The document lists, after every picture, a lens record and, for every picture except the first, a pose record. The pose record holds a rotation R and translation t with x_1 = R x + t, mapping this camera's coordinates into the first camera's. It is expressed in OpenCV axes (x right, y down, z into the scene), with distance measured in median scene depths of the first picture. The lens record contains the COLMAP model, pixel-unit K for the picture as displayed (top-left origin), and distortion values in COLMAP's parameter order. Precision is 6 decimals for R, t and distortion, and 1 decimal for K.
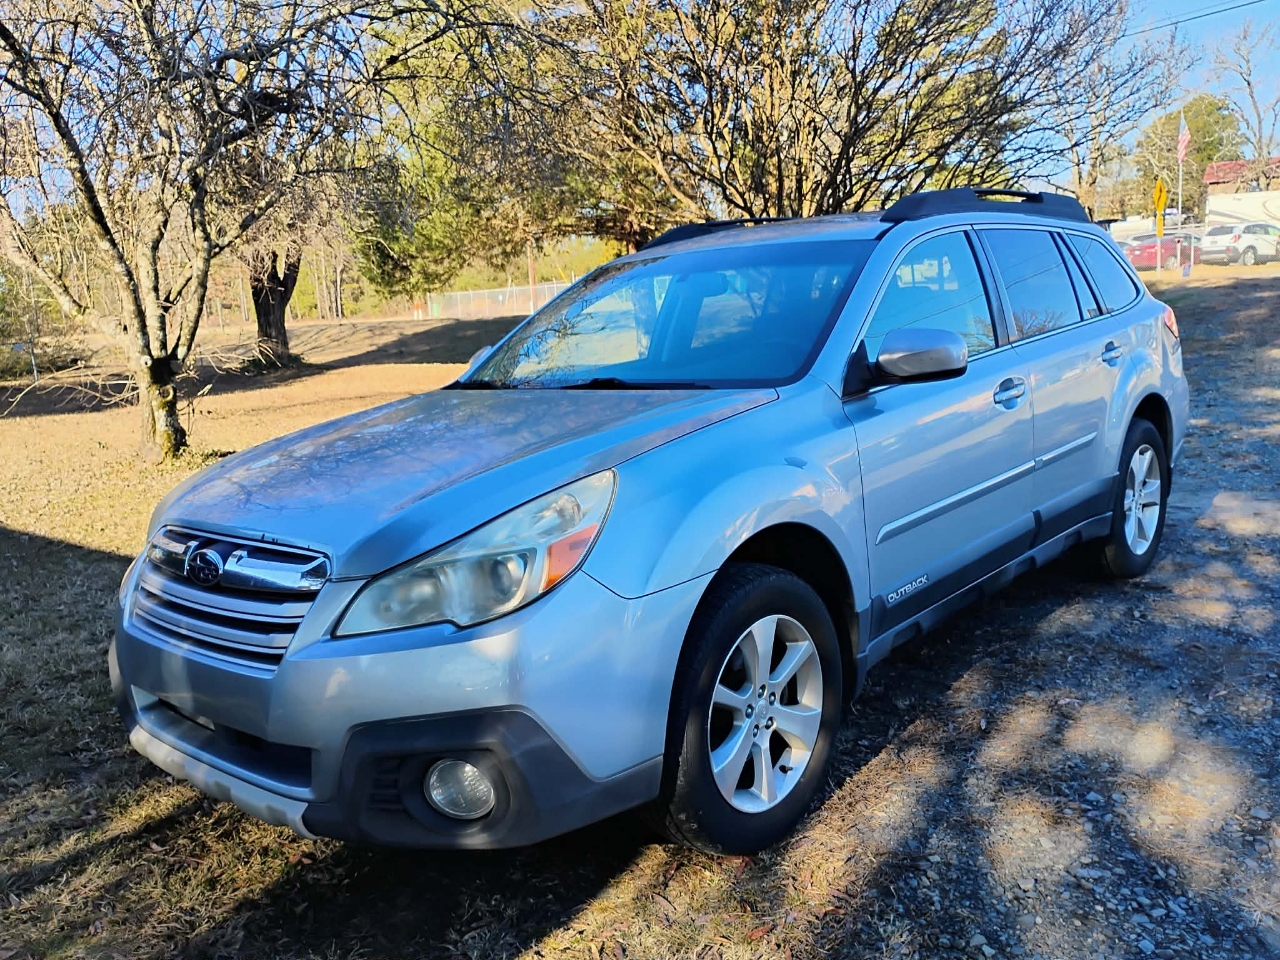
lens RADIAL K [[1050.0, 0, 636.1], [0, 1050.0, 483.4], [0, 0, 1]] dist [0.067796, -0.088248]
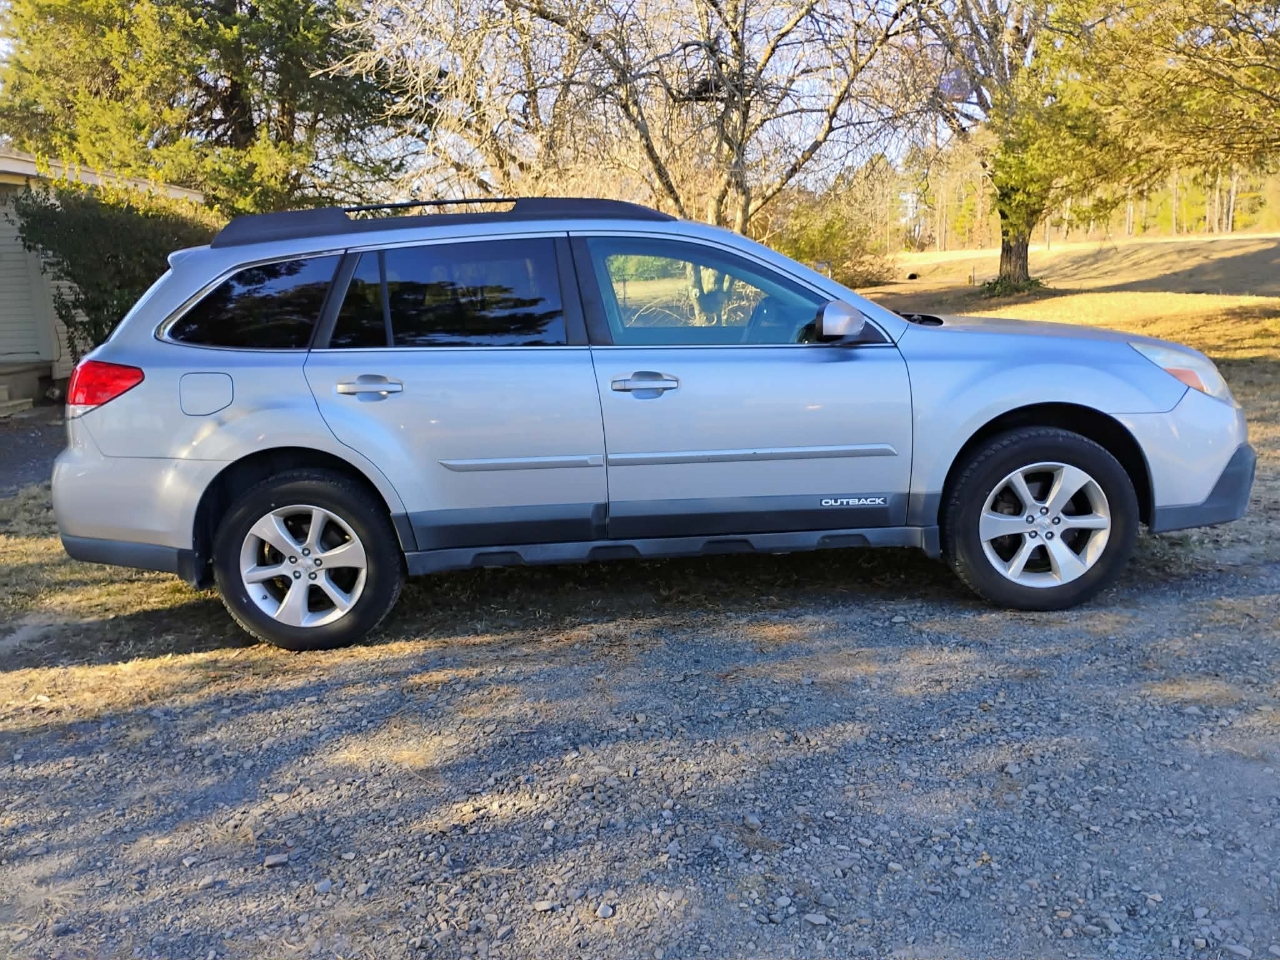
lens RADIAL K [[1042.0, 0, 632.3], [0, 1042.0, 481.8], [0, 0, 1]] dist [0.070873, -0.092319]
pose [[0.702380, 0.163751, -0.692710, 1.340685], [-0.108790, 0.986441, 0.122877, -0.132774], [0.703439, -0.010946, 0.710671, 0.203772]]
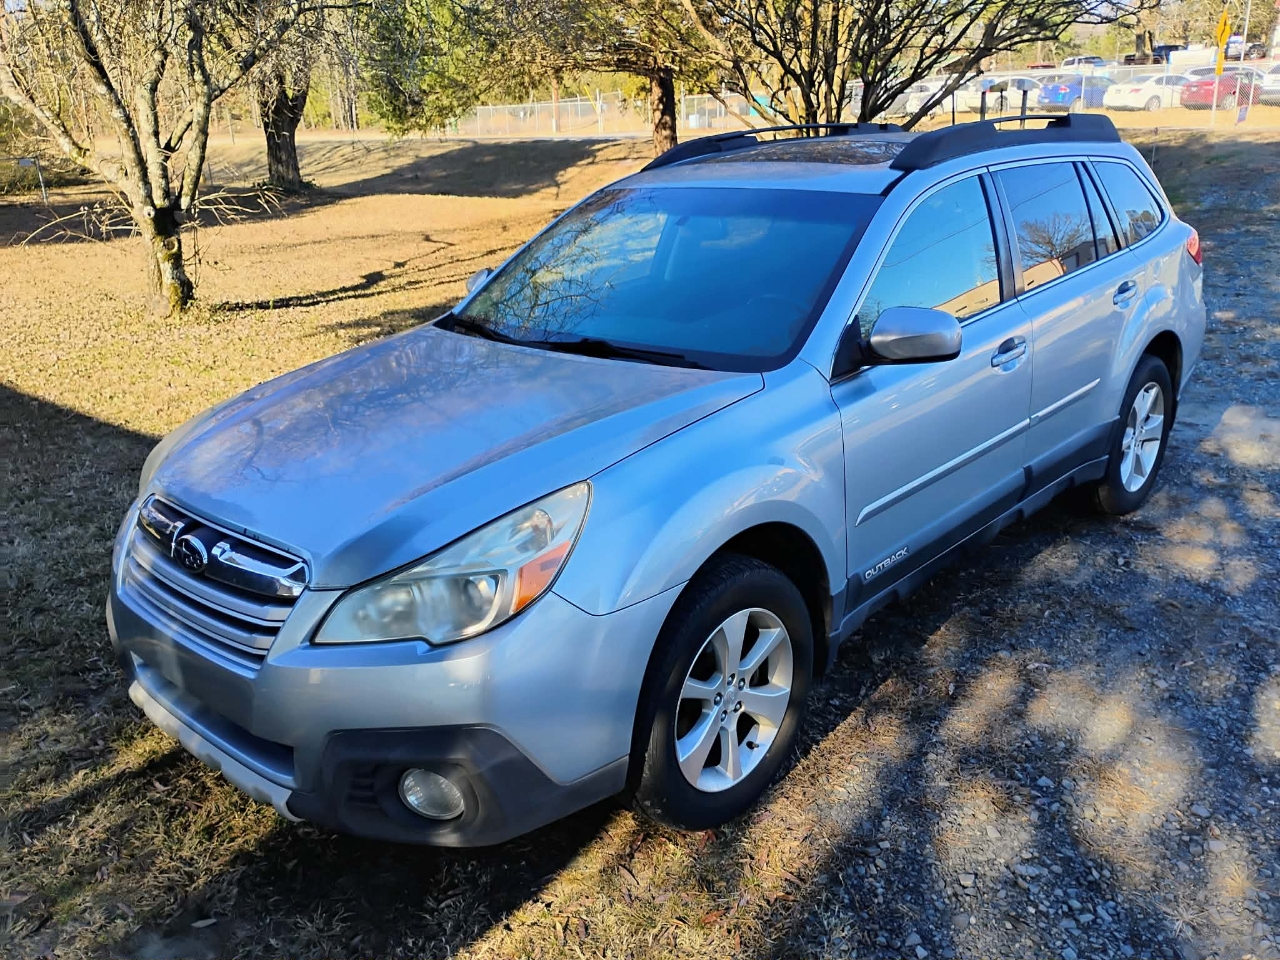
lens RADIAL K [[1052.3, 0, 640.0], [0, 1052.3, 480.0], [0, 0, 1]] dist [0.072603, -0.093309]
pose [[0.999390, 0.032928, -0.011595, 0.031266], [-0.030688, 0.986984, 0.157862, -0.140900], [0.016642, -0.157410, 0.987393, 0.002748]]
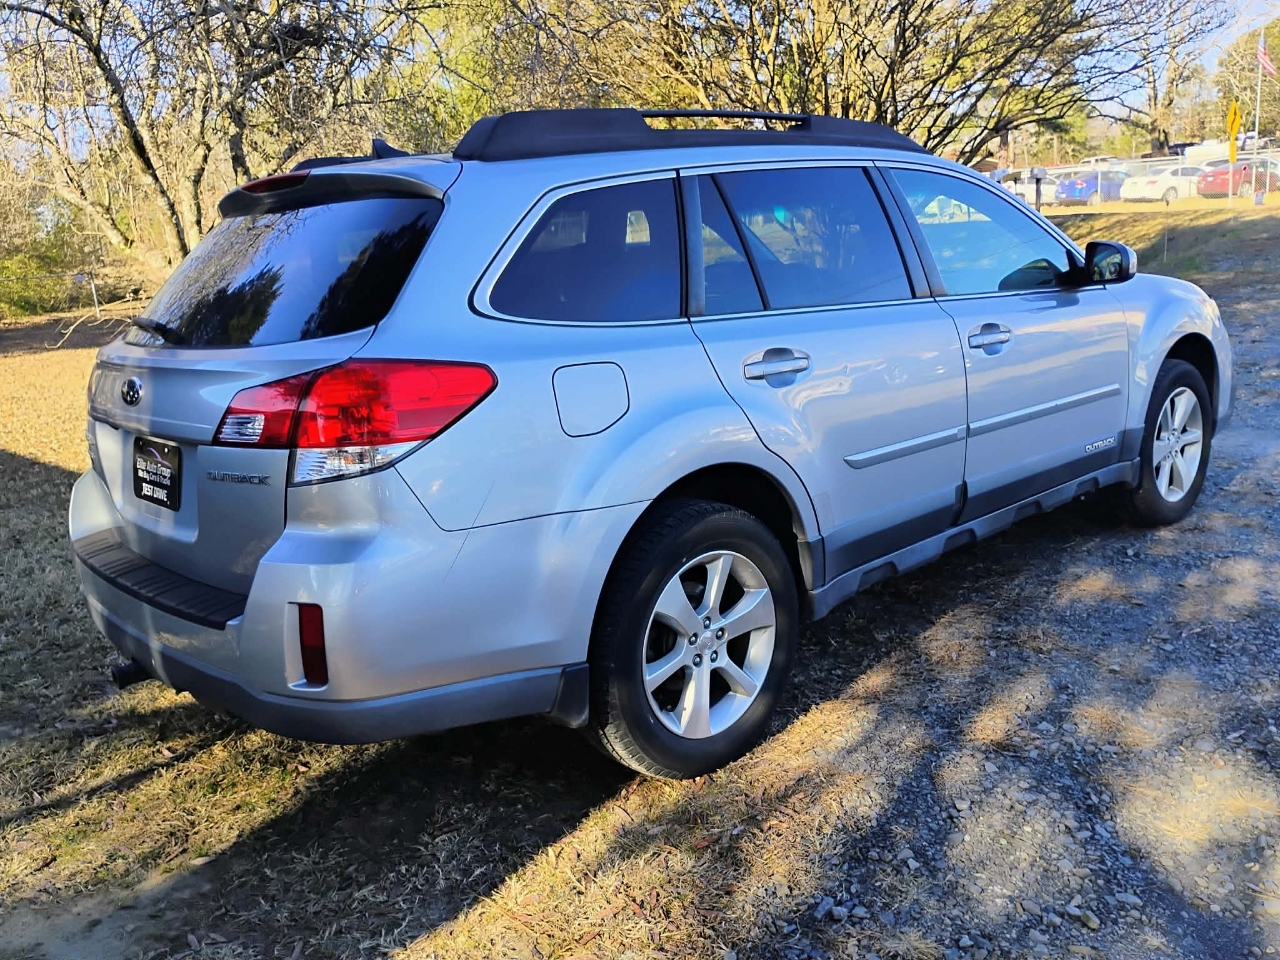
lens RADIAL K [[1050.0, 0, 636.1], [0, 1050.0, 483.4], [0, 0, 1]] dist [0.067796, -0.088248]
pose [[0.998678, 0.010214, -0.050369, 0.074923], [-0.006986, 0.997936, 0.063838, -0.004910], [0.050917, -0.063402, 0.996688, -0.035364]]
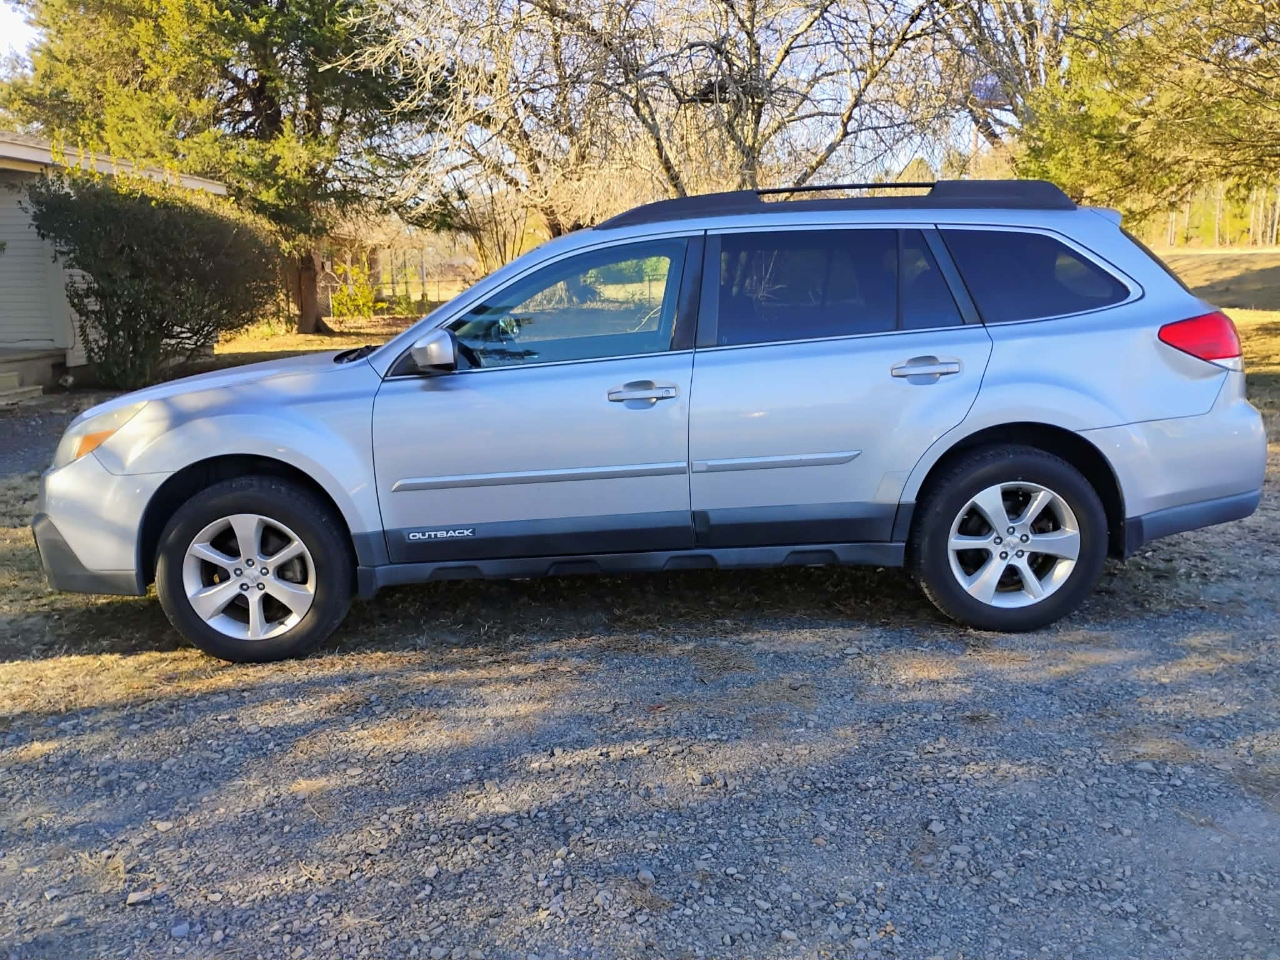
lens RADIAL K [[1040.2, 0, 632.1], [0, 1040.2, 478.1], [0, 0, 1]] dist [0.077962, -0.100671]
pose [[0.677821, 0.181824, -0.712390, 1.368648], [-0.133753, 0.983265, 0.123697, -0.160383], [0.722959, 0.011440, 0.690796, 0.320616]]
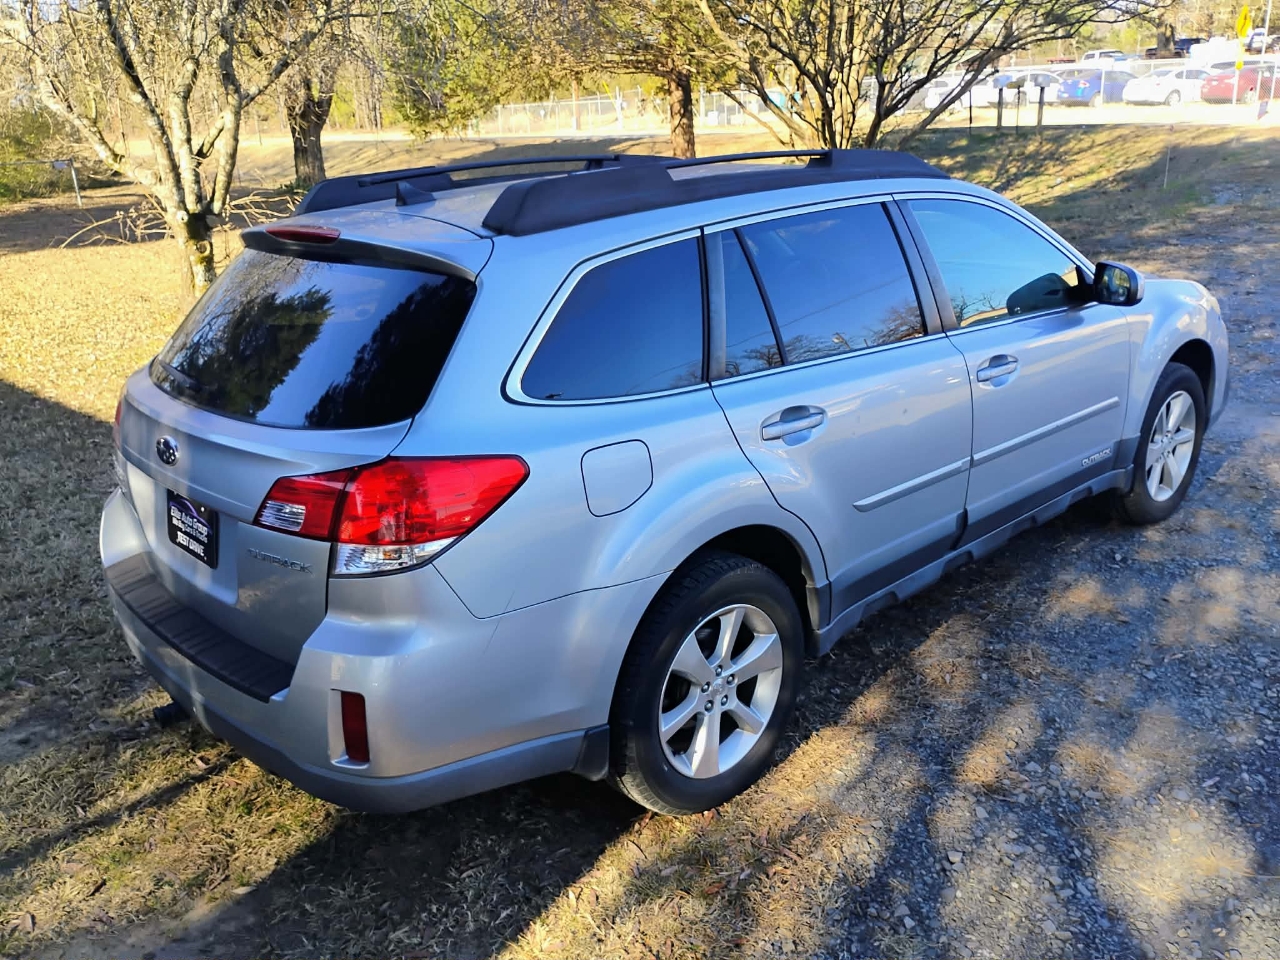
lens RADIAL K [[1042.0, 0, 632.3], [0, 1042.0, 481.8], [0, 0, 1]] dist [0.070873, -0.092319]
pose [[0.998738, 0.033958, -0.036998, 0.041534], [-0.027377, 0.985788, 0.165749, -0.154363], [0.042101, -0.164527, 0.985474, -0.044644]]
